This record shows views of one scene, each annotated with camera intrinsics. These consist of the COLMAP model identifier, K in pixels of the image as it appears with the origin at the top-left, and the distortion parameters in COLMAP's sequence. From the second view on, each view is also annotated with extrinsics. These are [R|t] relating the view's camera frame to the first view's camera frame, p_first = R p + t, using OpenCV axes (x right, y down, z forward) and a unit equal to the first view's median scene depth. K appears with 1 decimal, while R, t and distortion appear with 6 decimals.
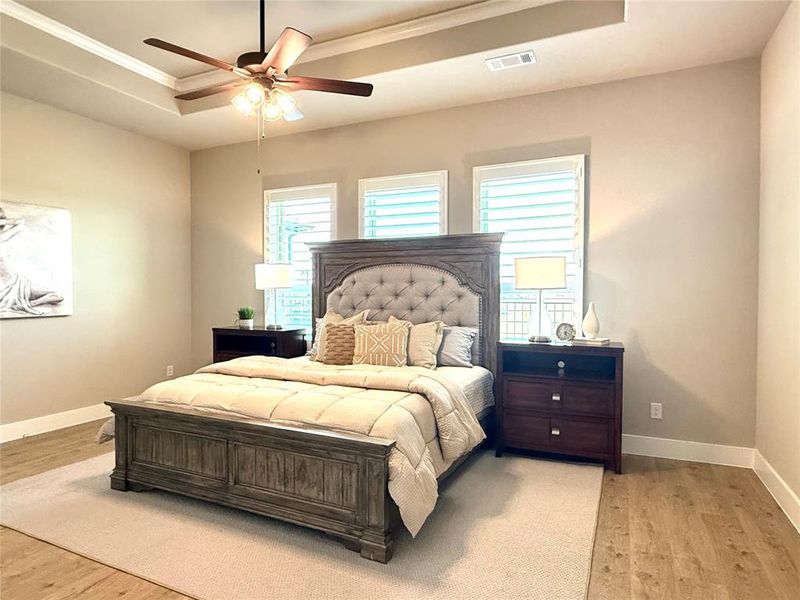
lens RADIAL K [[478.9, 0, 402.7], [0, 478.9, 301.4], [0, 0, 1]] dist [-0.001045, -0.000171]
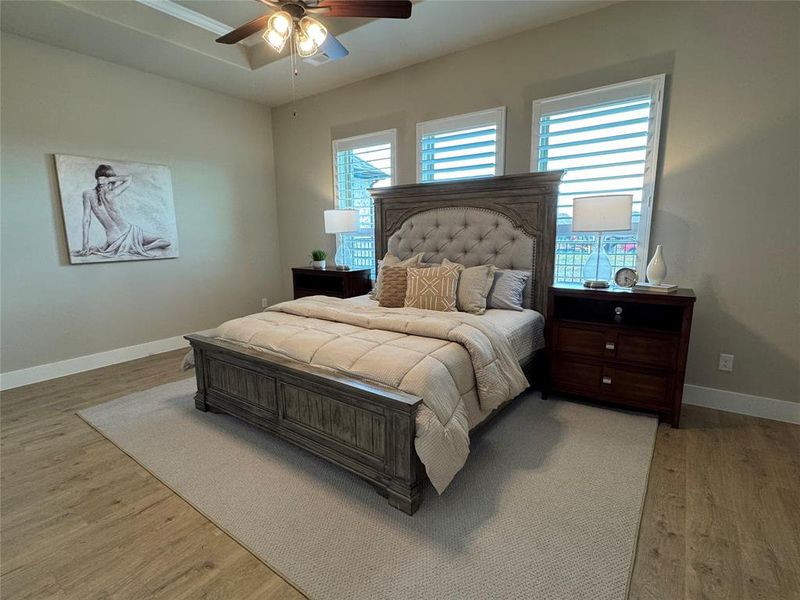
lens RADIAL K [[394.1, 0, 400.0], [0, 394.1, 300.0], [0, 0, 1]] dist [-0.001276, -0.000267]
pose [[0.981537, 0.021071, -0.190108, 0.053458], [0.007927, 0.988579, 0.150498, -0.012057], [0.191108, -0.149226, 0.970159, 0.161880]]
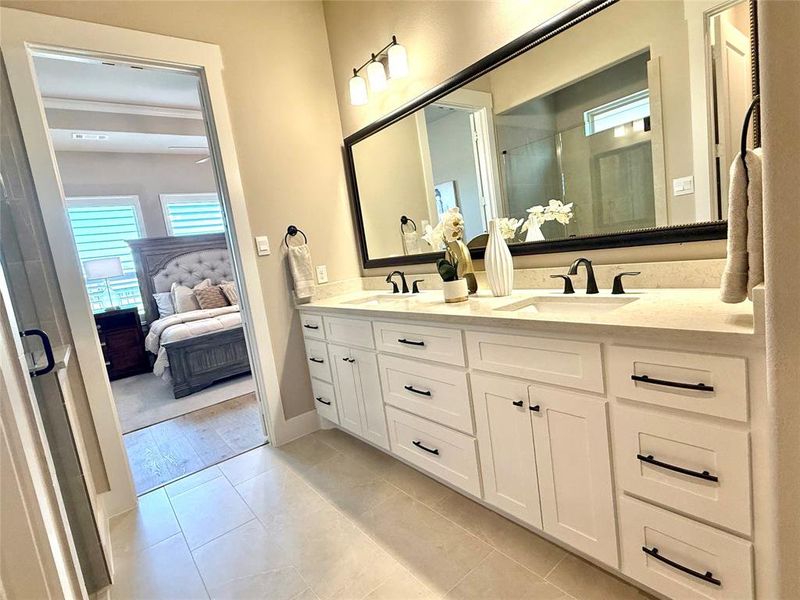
lens RADIAL K [[435.4, 0, 397.7], [0, 435.4, 298.4], [0, 0, 1]] dist [0.000884, -0.000885]
pose [[0.471984, -0.172066, 0.864653, -1.210298], [0.152285, 0.981938, 0.112278, 0.016912], [-0.868355, 0.078680, 0.489662, -0.283654]]
